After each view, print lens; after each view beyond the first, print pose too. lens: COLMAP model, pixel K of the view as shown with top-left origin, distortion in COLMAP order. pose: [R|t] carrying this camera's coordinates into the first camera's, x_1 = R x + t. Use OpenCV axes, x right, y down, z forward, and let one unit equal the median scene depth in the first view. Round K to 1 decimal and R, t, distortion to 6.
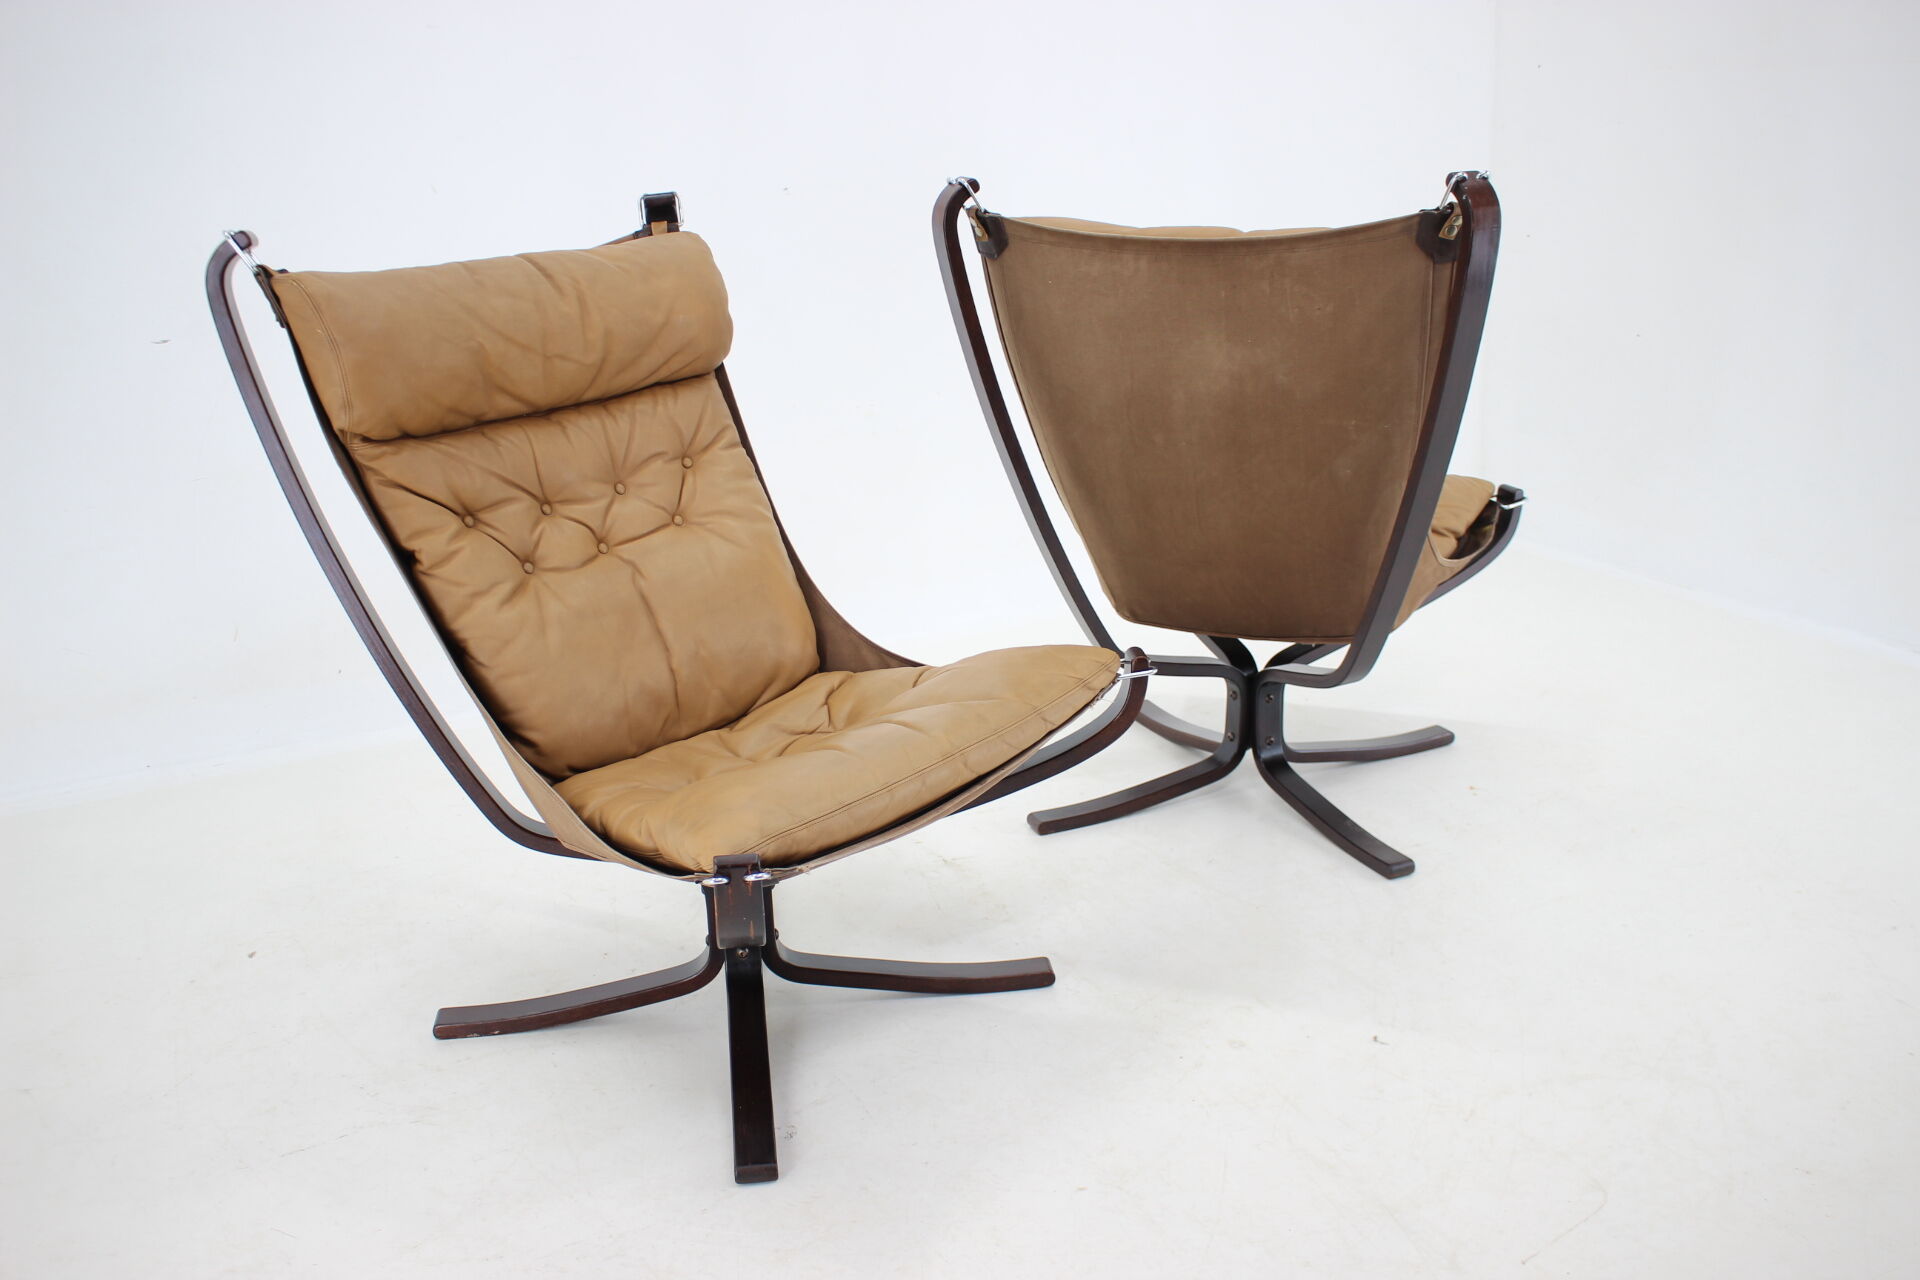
lens RADIAL K [[1815.7, 0, 971.7], [0, 1815.7, 645.8], [0, 0, 1]] dist [-0.110747, 0.000000]
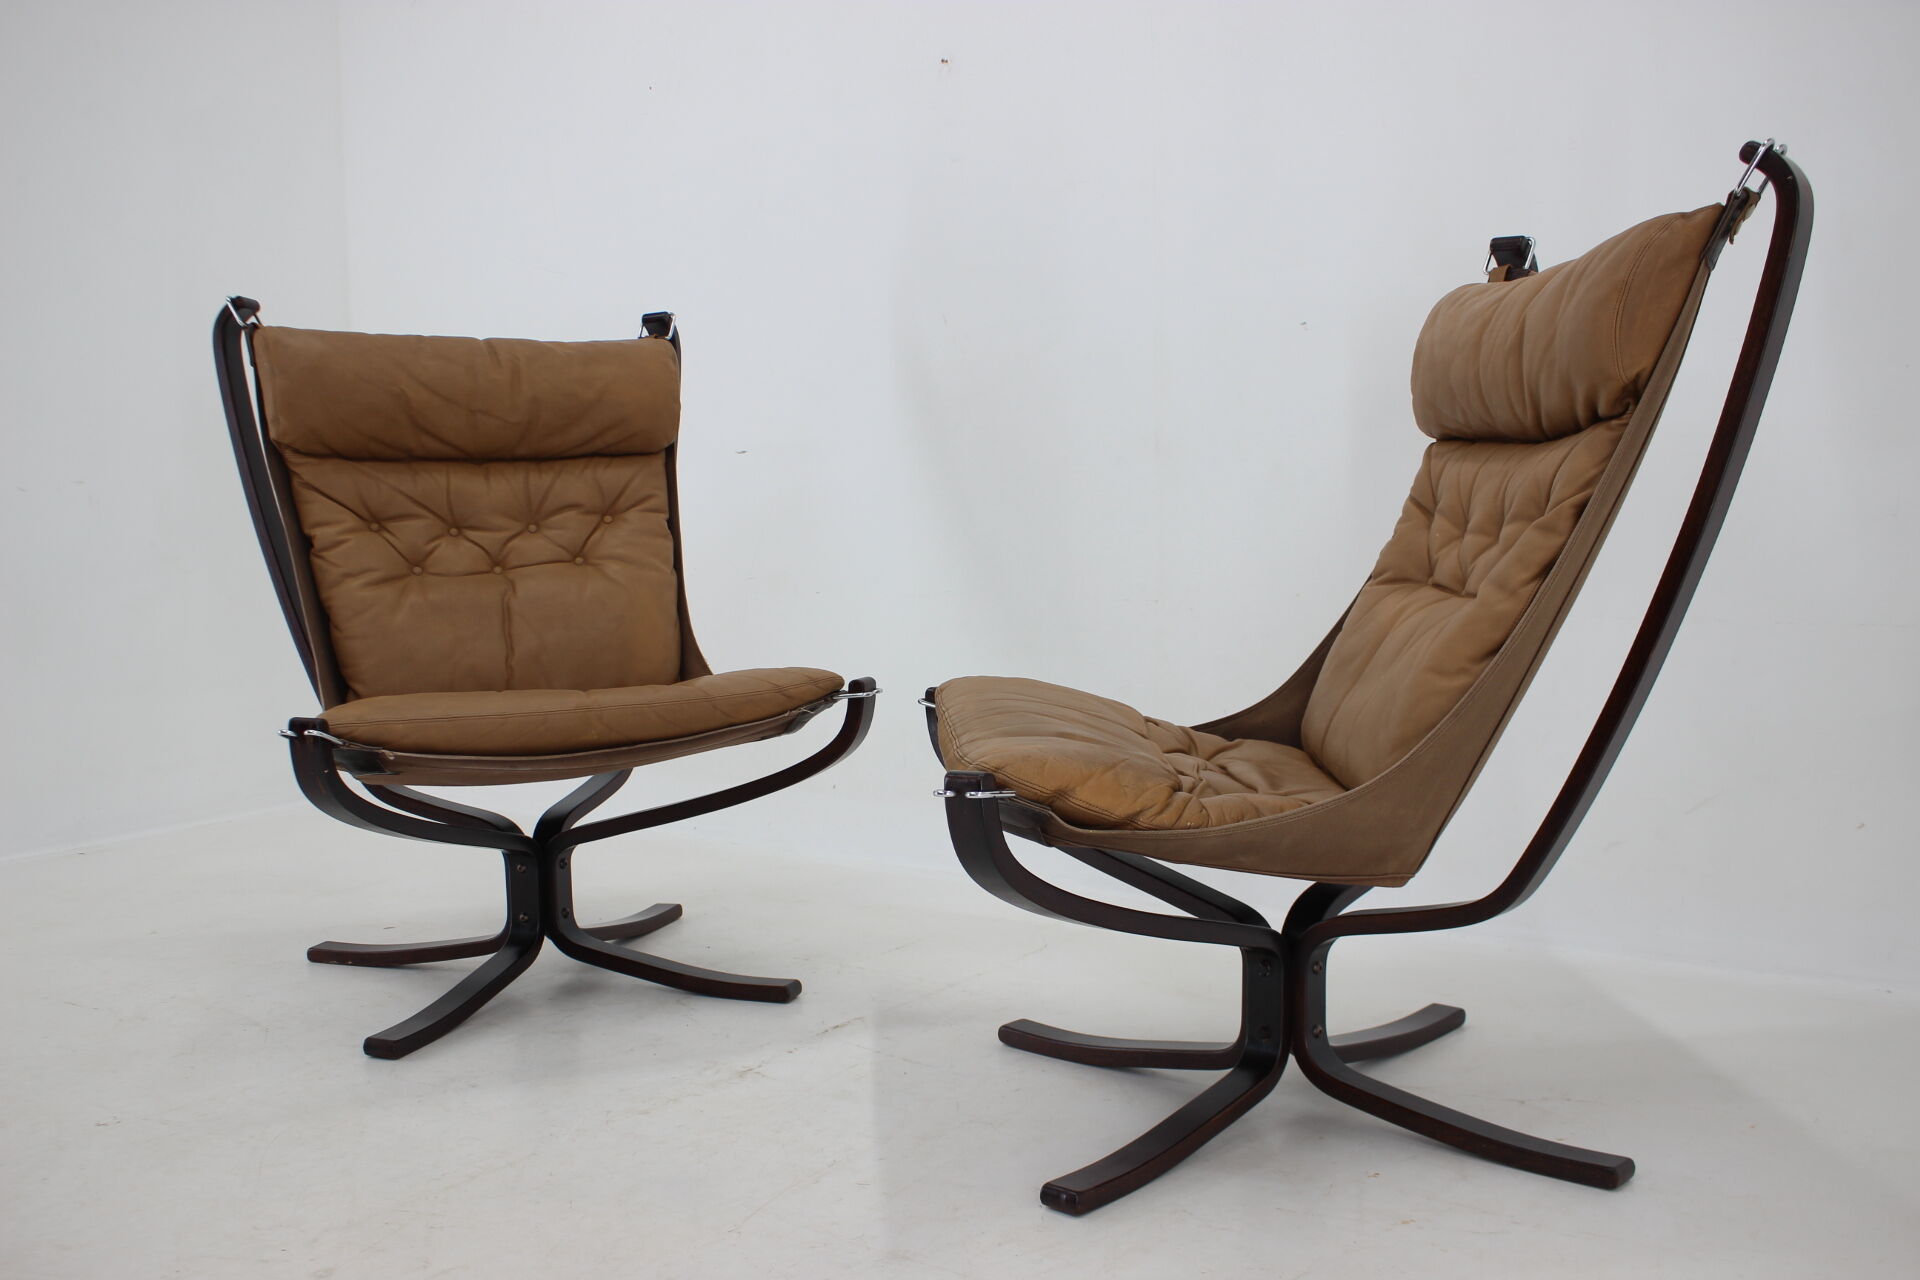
lens RADIAL K [[1815.7, 0, 954.4], [0, 1815.7, 656.2], [0, 0, 1]] dist [-0.110747, 0.000000]
pose [[0.902441, 0.057403, -0.426972, 0.597899], [-0.143351, 0.974619, -0.171954, 0.168178], [0.406265, 0.216385, 0.887765, 0.069271]]
